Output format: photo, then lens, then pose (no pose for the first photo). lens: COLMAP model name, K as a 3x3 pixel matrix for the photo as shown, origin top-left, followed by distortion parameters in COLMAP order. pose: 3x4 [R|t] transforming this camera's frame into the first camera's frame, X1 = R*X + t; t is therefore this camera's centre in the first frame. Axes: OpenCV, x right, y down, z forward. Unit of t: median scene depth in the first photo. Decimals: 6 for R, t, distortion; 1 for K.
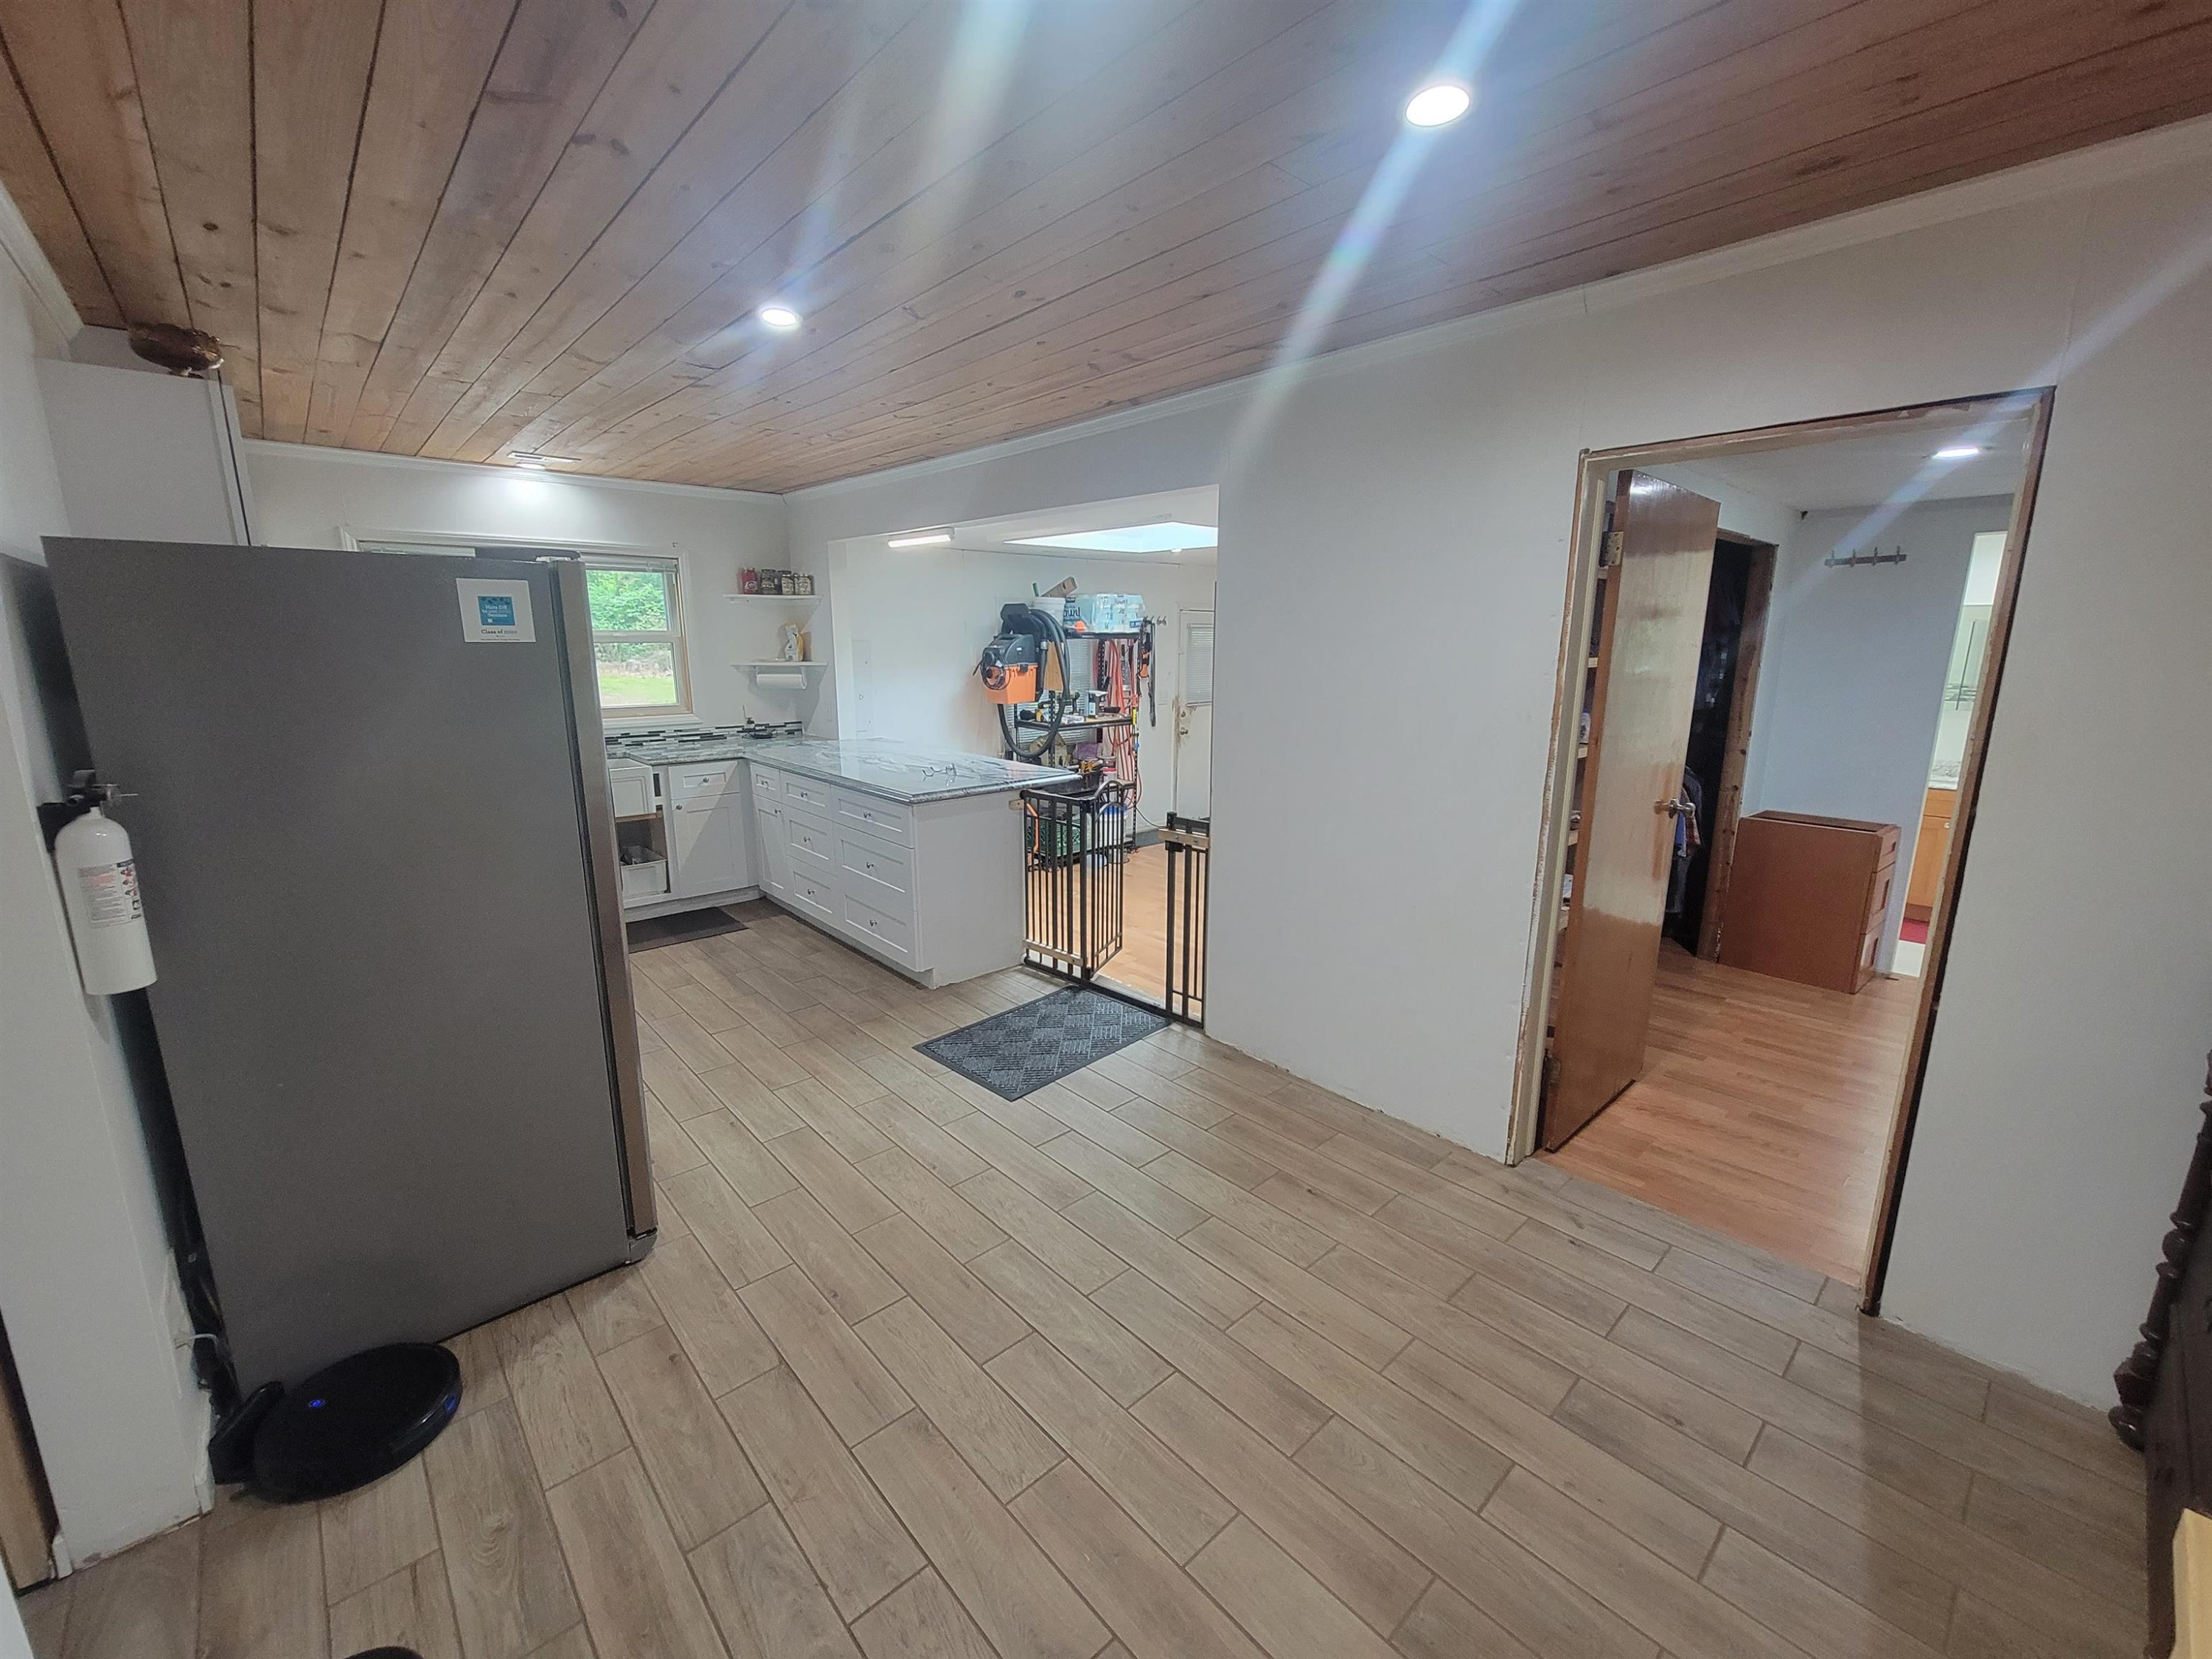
lens RADIAL K [[906.7, 0, 1099.4], [0, 906.7, 836.1], [0, 0, 1]] dist [-0.001458, -0.000129]
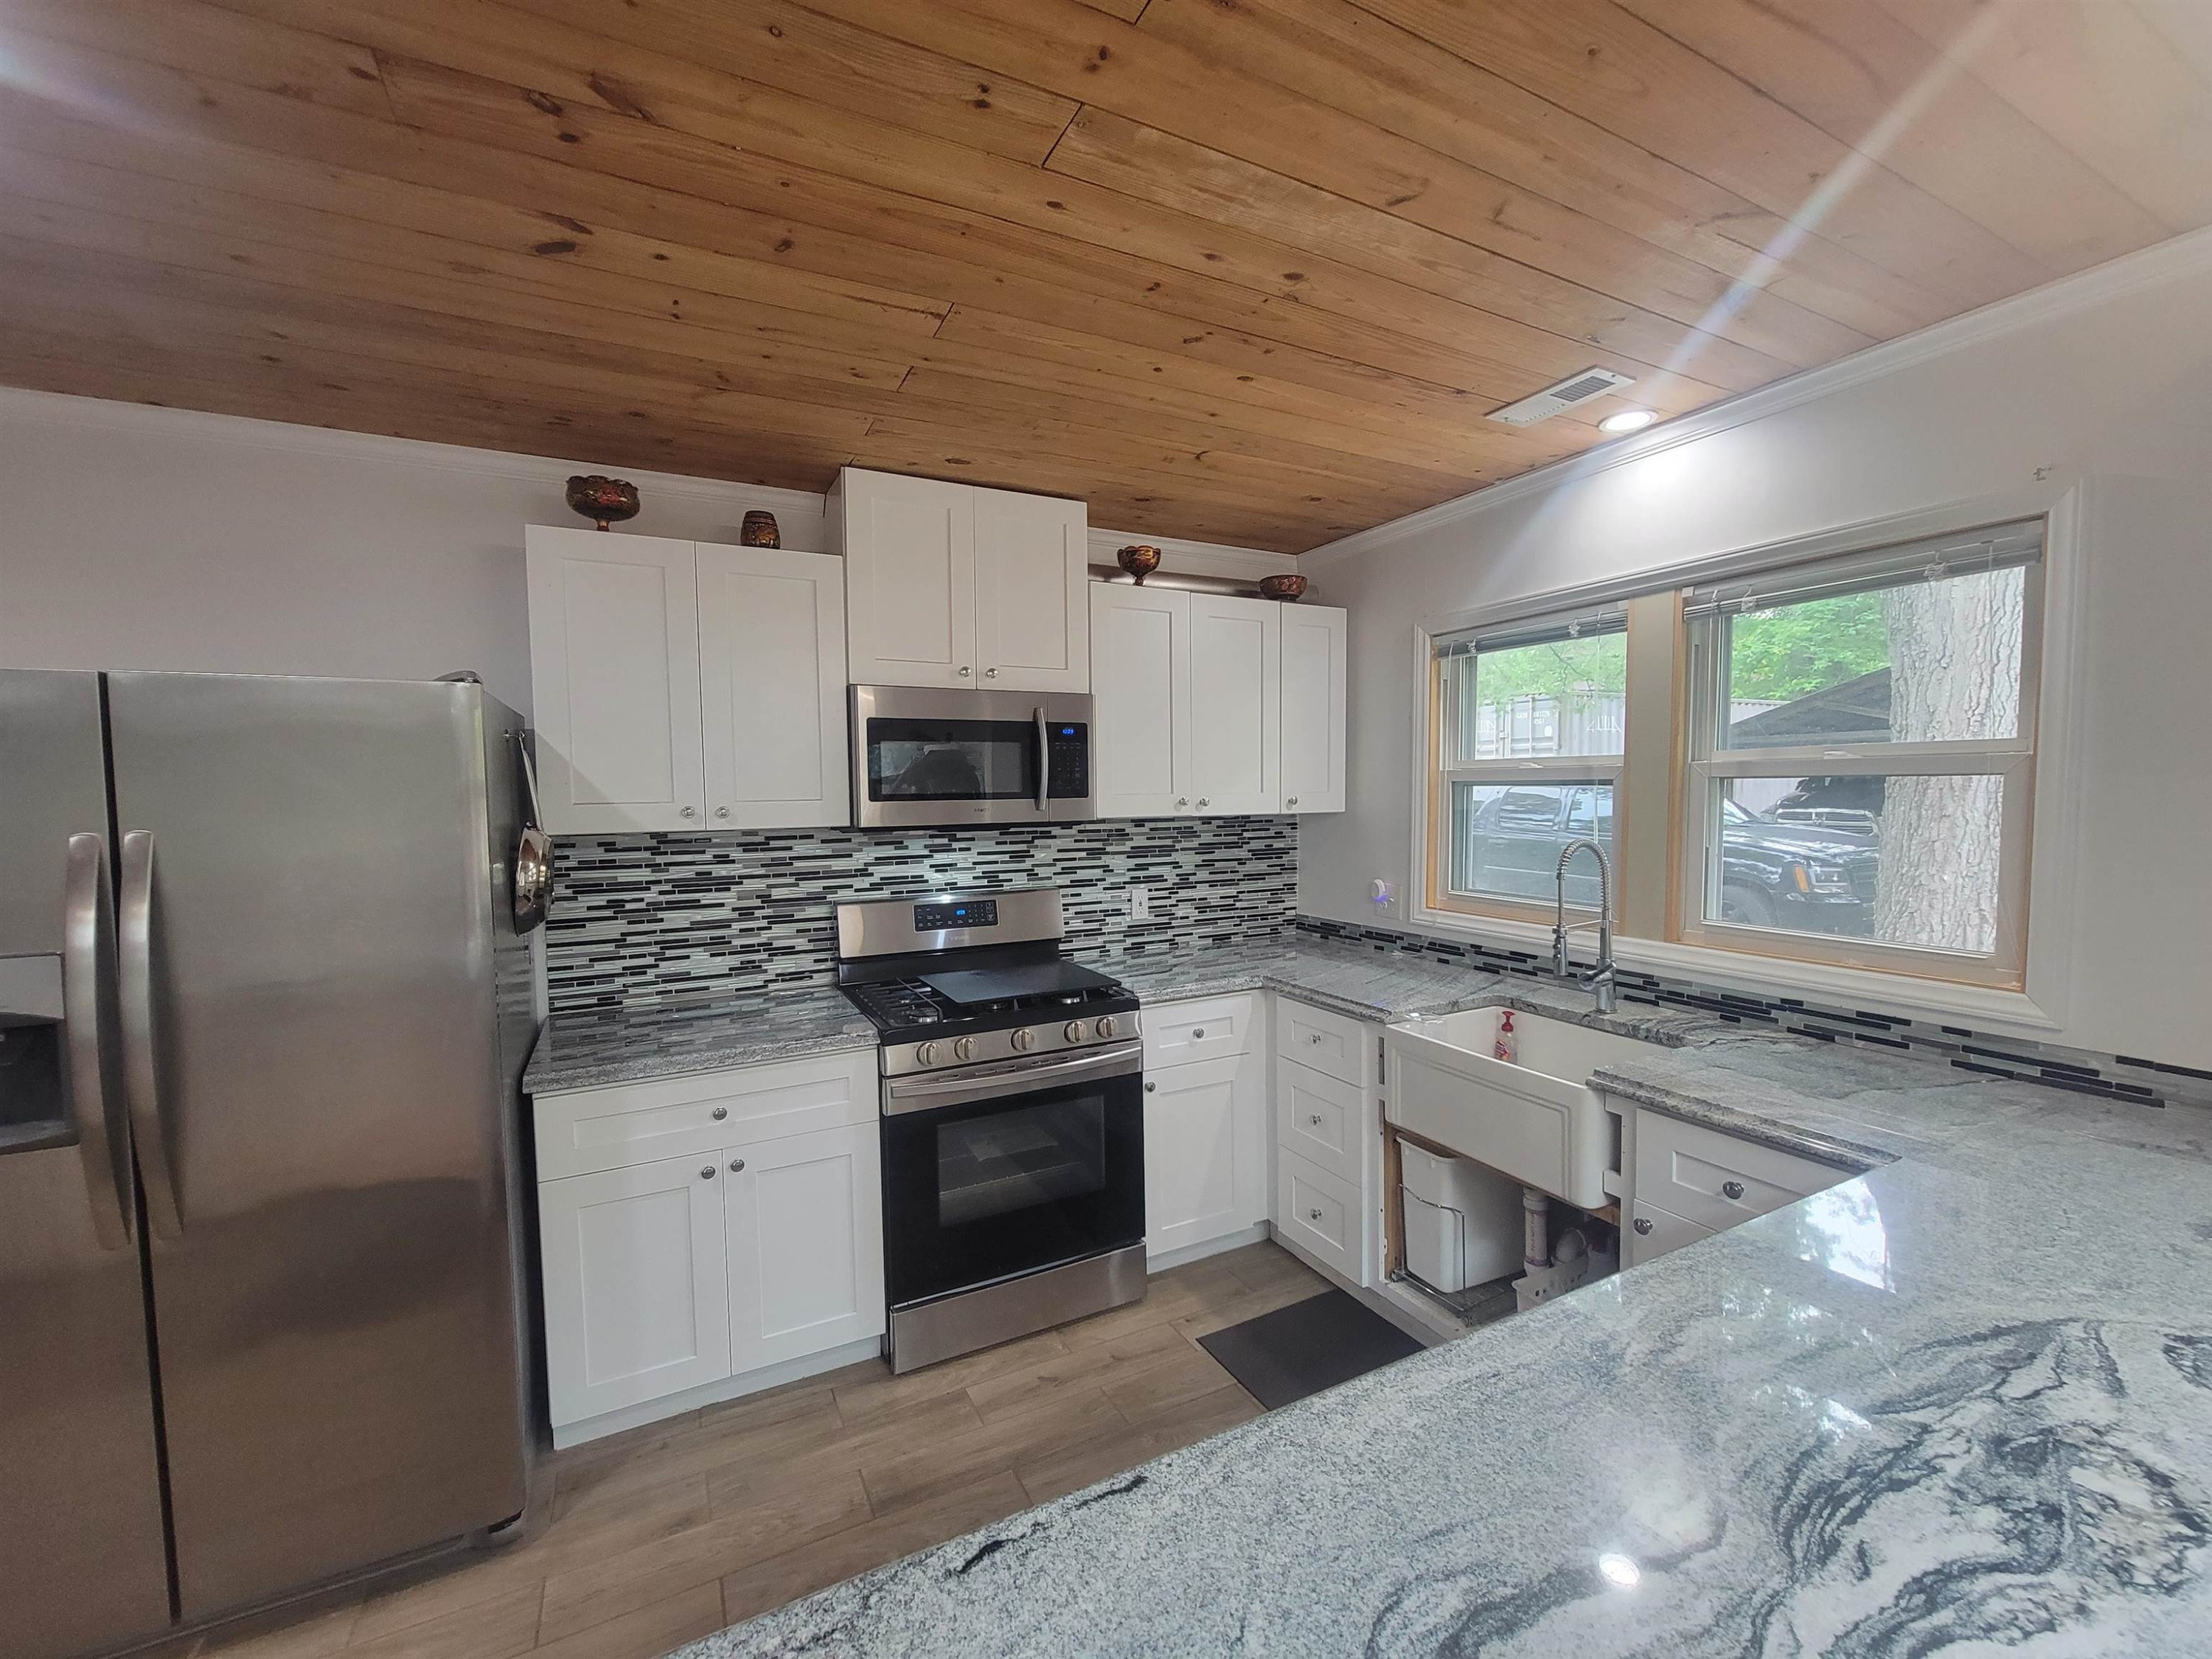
lens RADIAL K [[906.7, 0, 1099.4], [0, 906.7, 836.1], [0, 0, 1]] dist [-0.001458, -0.000129]
pose [[-0.263284, 0.051566, -0.963339, -0.062792], [-0.193934, 0.975356, 0.105212, -0.157522], [0.945025, 0.214524, -0.246795, 0.754887]]
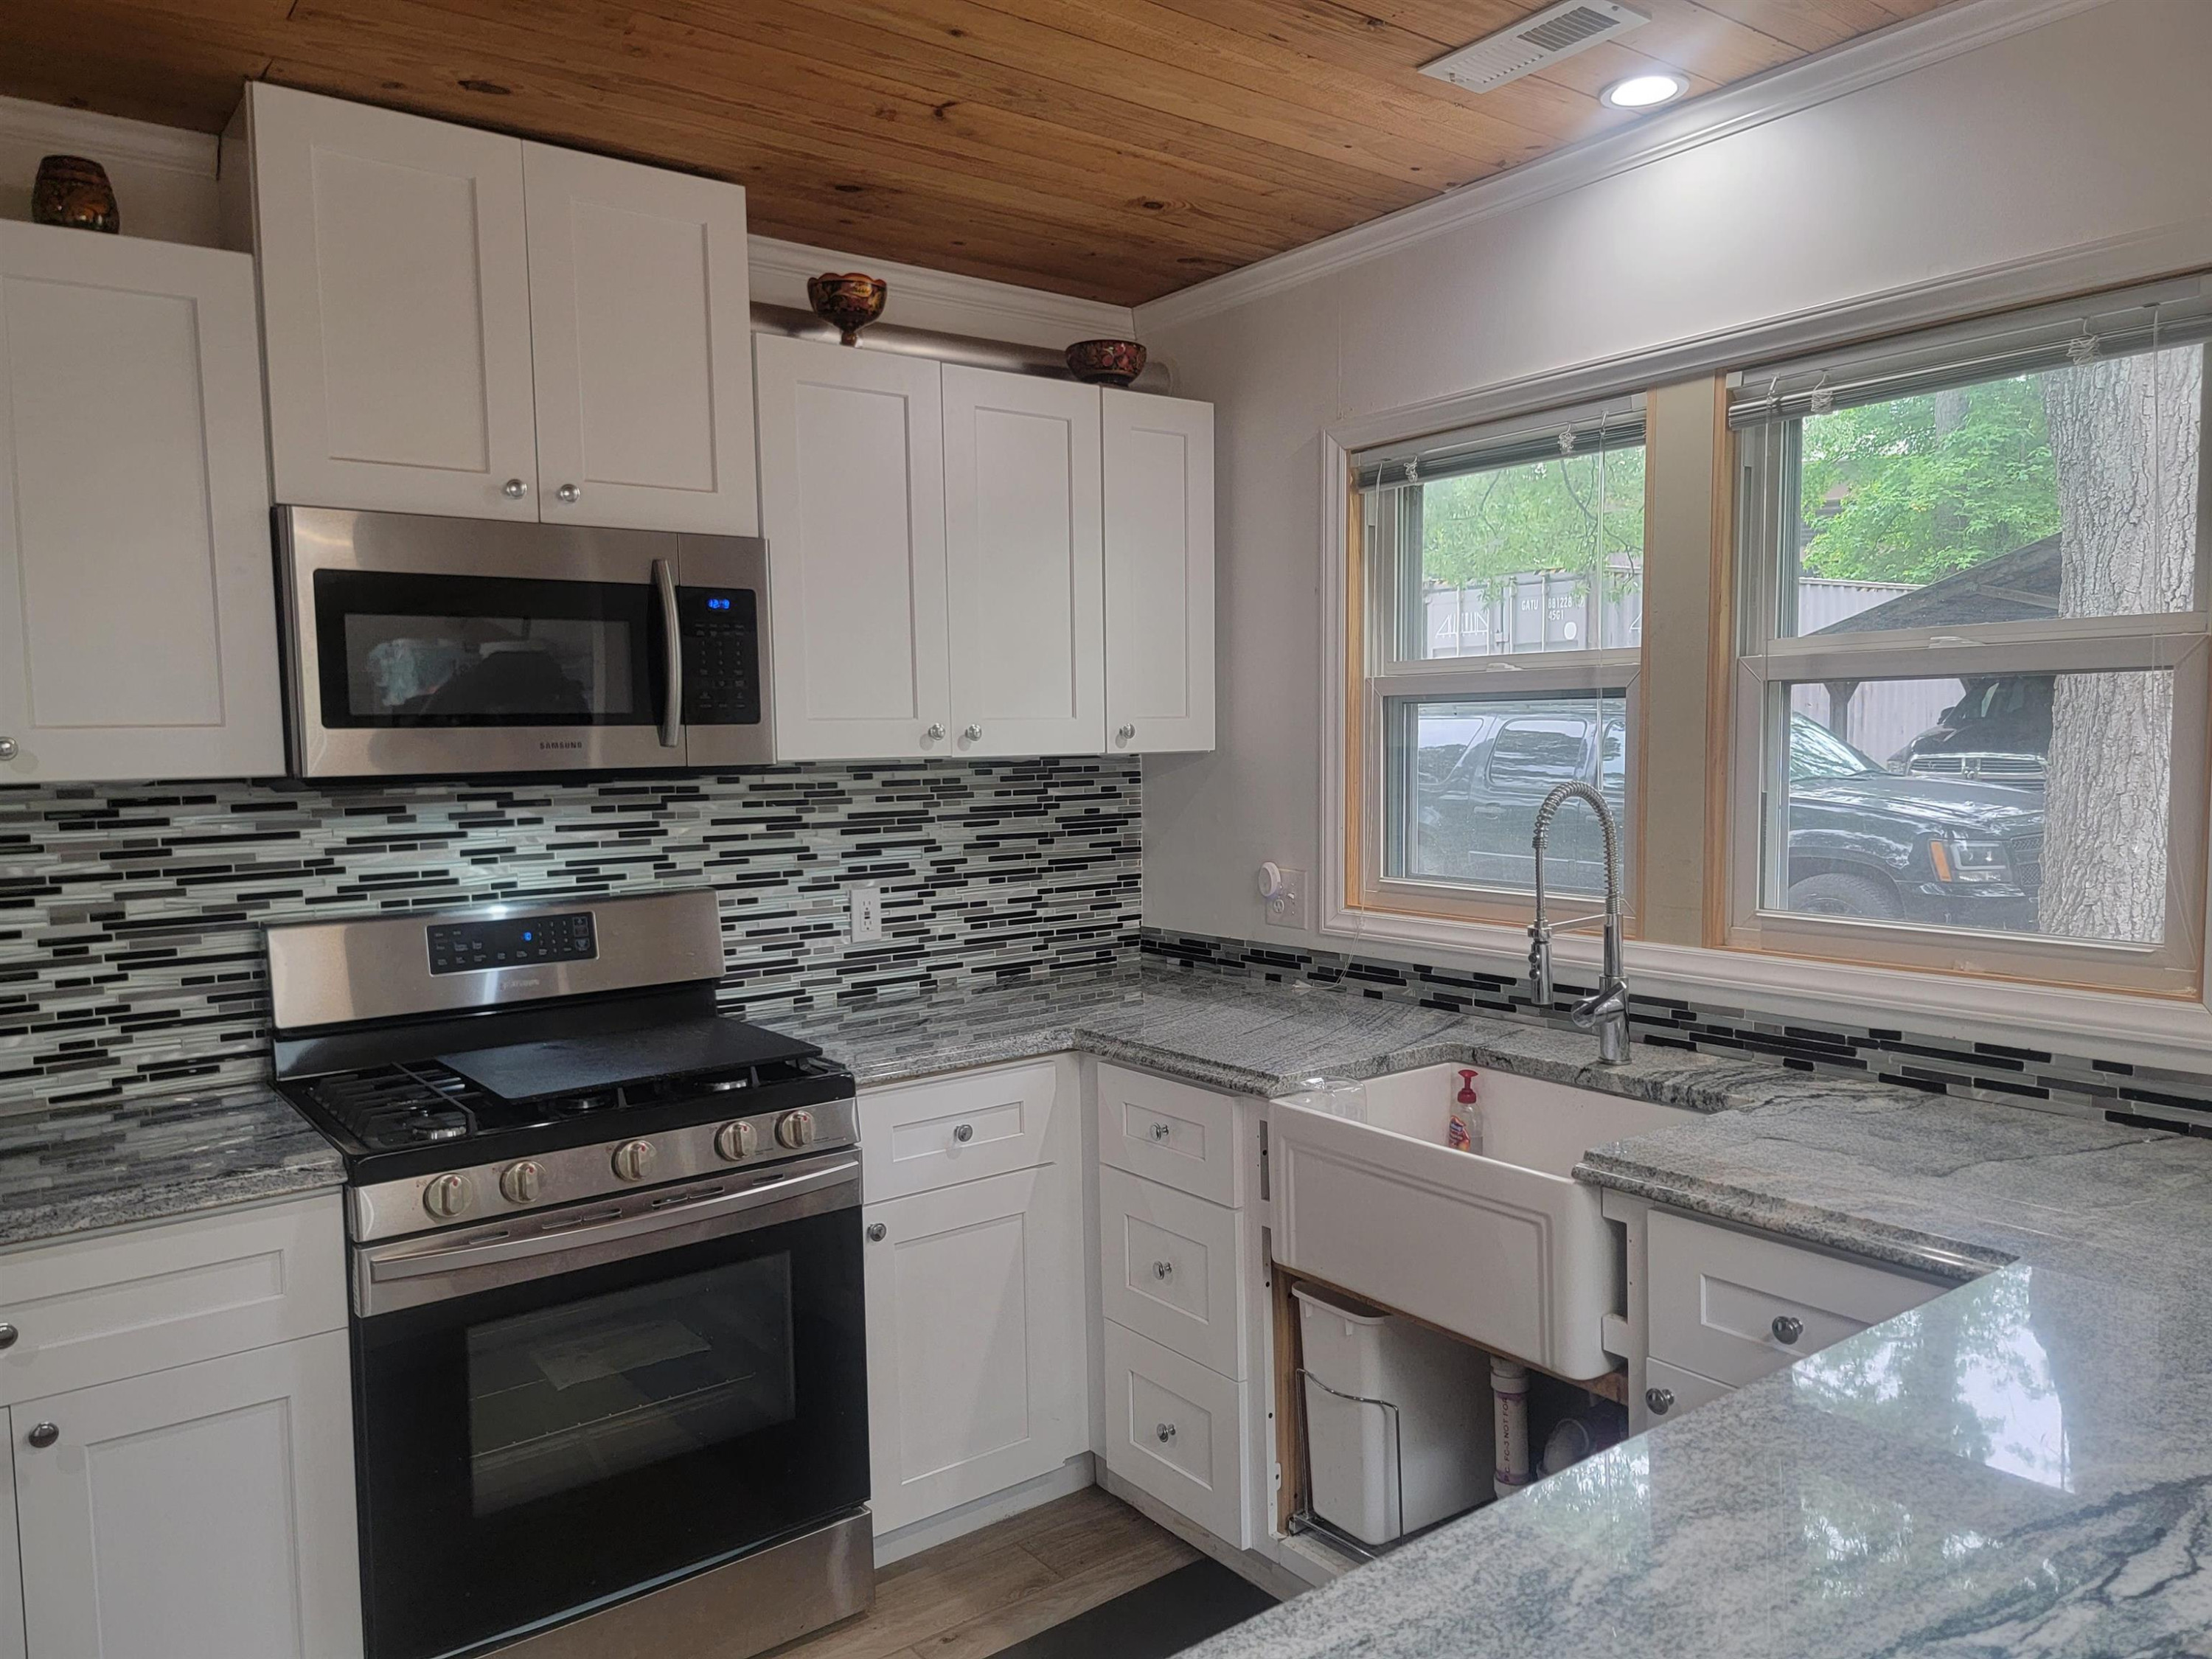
lens RADIAL K [[1572.2, 0, 1127.1], [0, 1572.2, 837.5], [0, 0, 1]] dist [0.078117, -0.058590]
pose [[-0.085310, 0.067997, -0.994031, -0.067291], [-0.195699, 0.977091, 0.083633, -0.152987], [0.976946, 0.201666, -0.070049, 0.772987]]
